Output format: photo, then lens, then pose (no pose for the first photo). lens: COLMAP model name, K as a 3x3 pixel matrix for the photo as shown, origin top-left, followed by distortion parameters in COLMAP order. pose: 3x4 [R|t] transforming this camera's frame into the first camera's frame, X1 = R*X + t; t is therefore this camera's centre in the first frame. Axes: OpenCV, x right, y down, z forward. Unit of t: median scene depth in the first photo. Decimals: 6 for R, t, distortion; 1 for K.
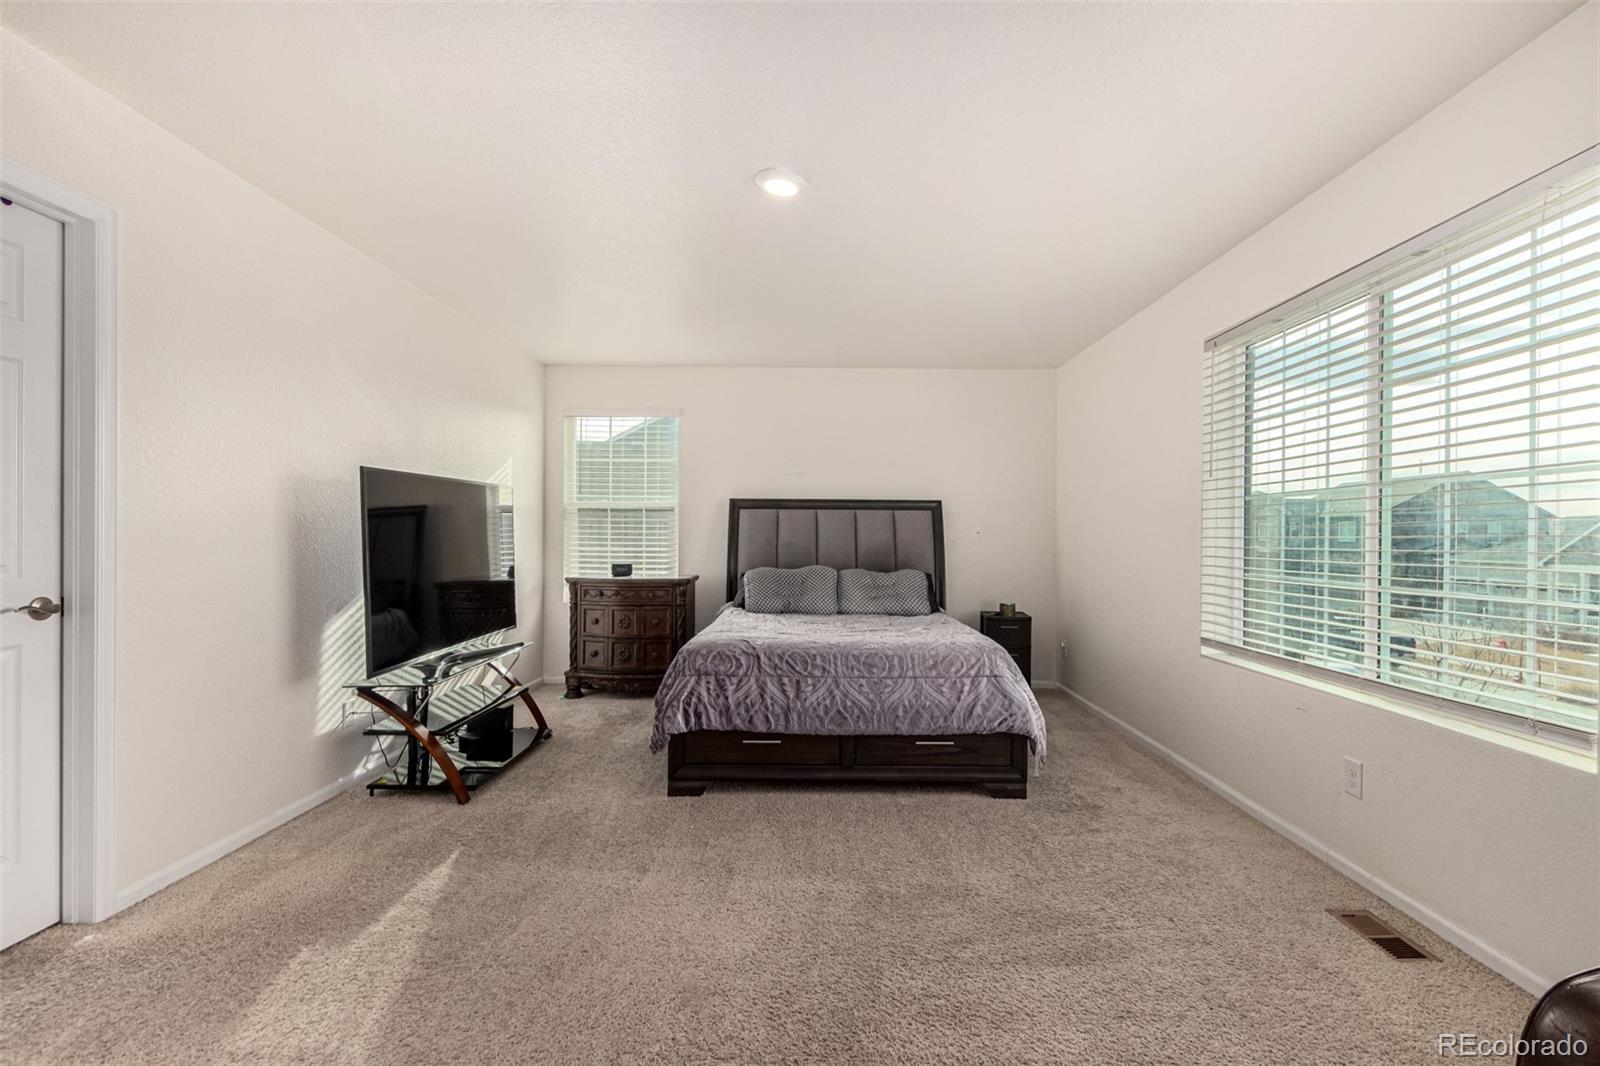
lens RADIAL K [[750.3, 0, 798.9], [0, 750.3, 535.4], [0, 0, 1]] dist [0.000985, -0.001168]
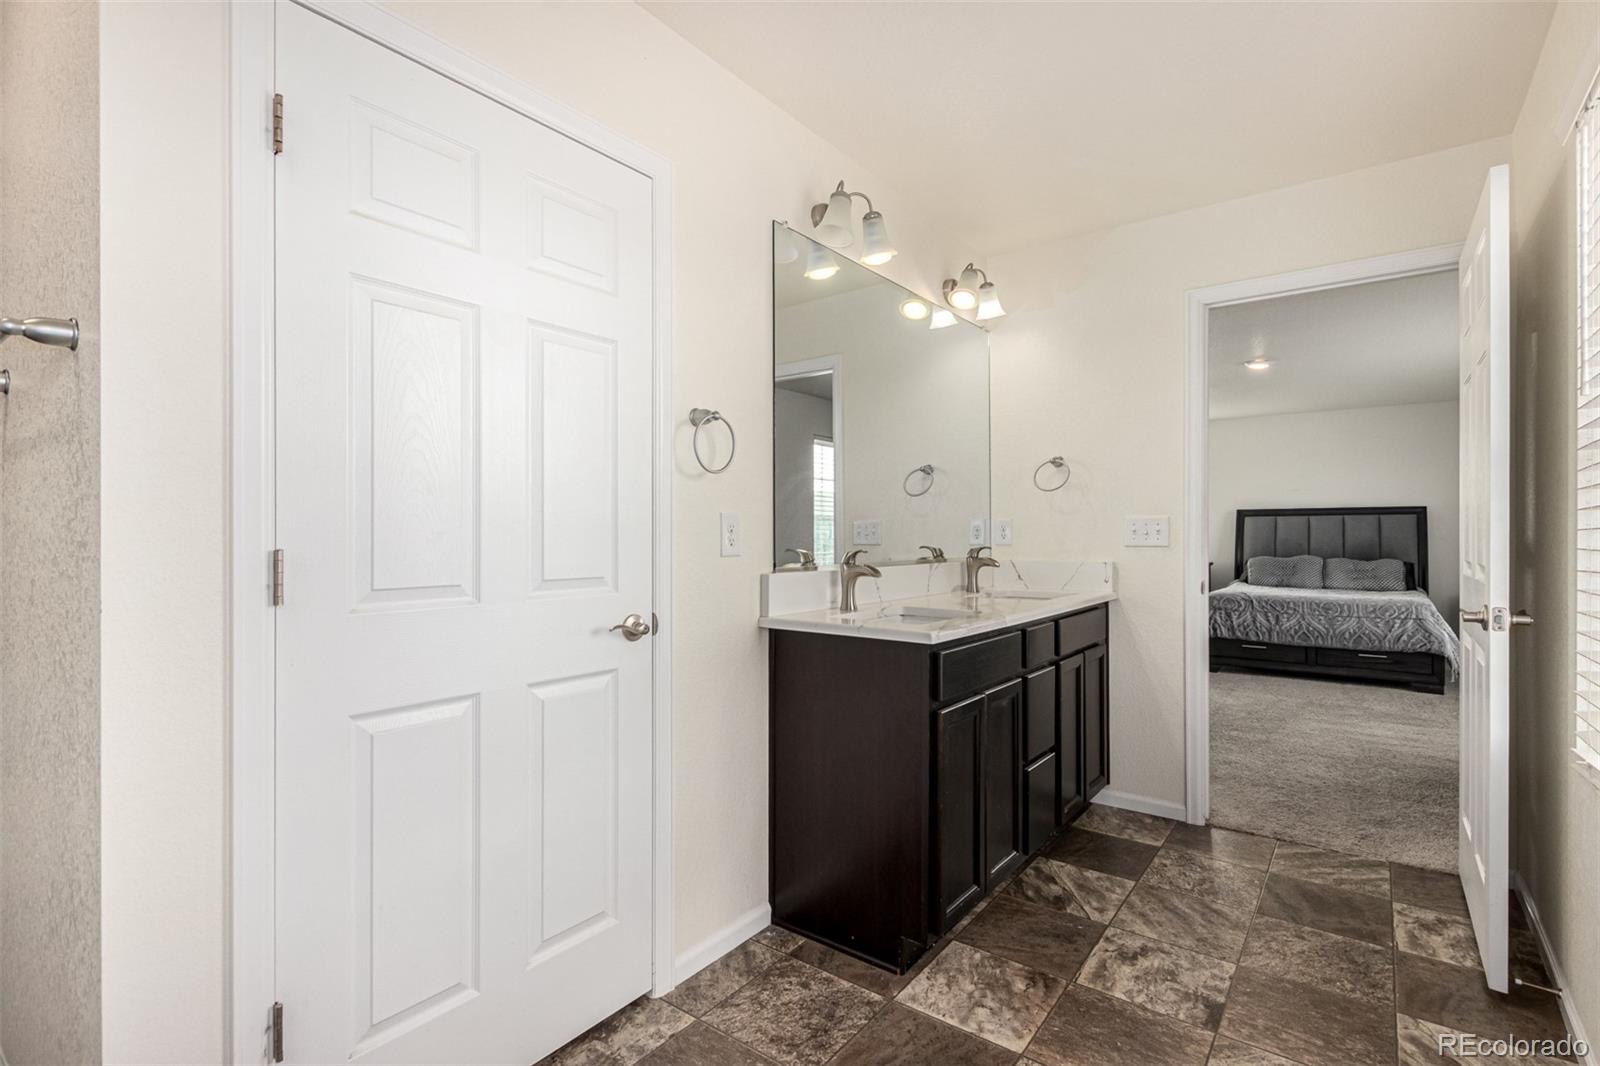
lens RADIAL K [[750.3, 0, 795.6], [0, 750.3, 538.4], [0, 0, 1]] dist [0.000985, -0.001168]
pose [[0.804997, -0.005315, -0.593255, 0.136786], [0.007001, 0.999975, 0.000540, -0.000085], [0.593237, -0.004588, 0.805014, -1.133928]]
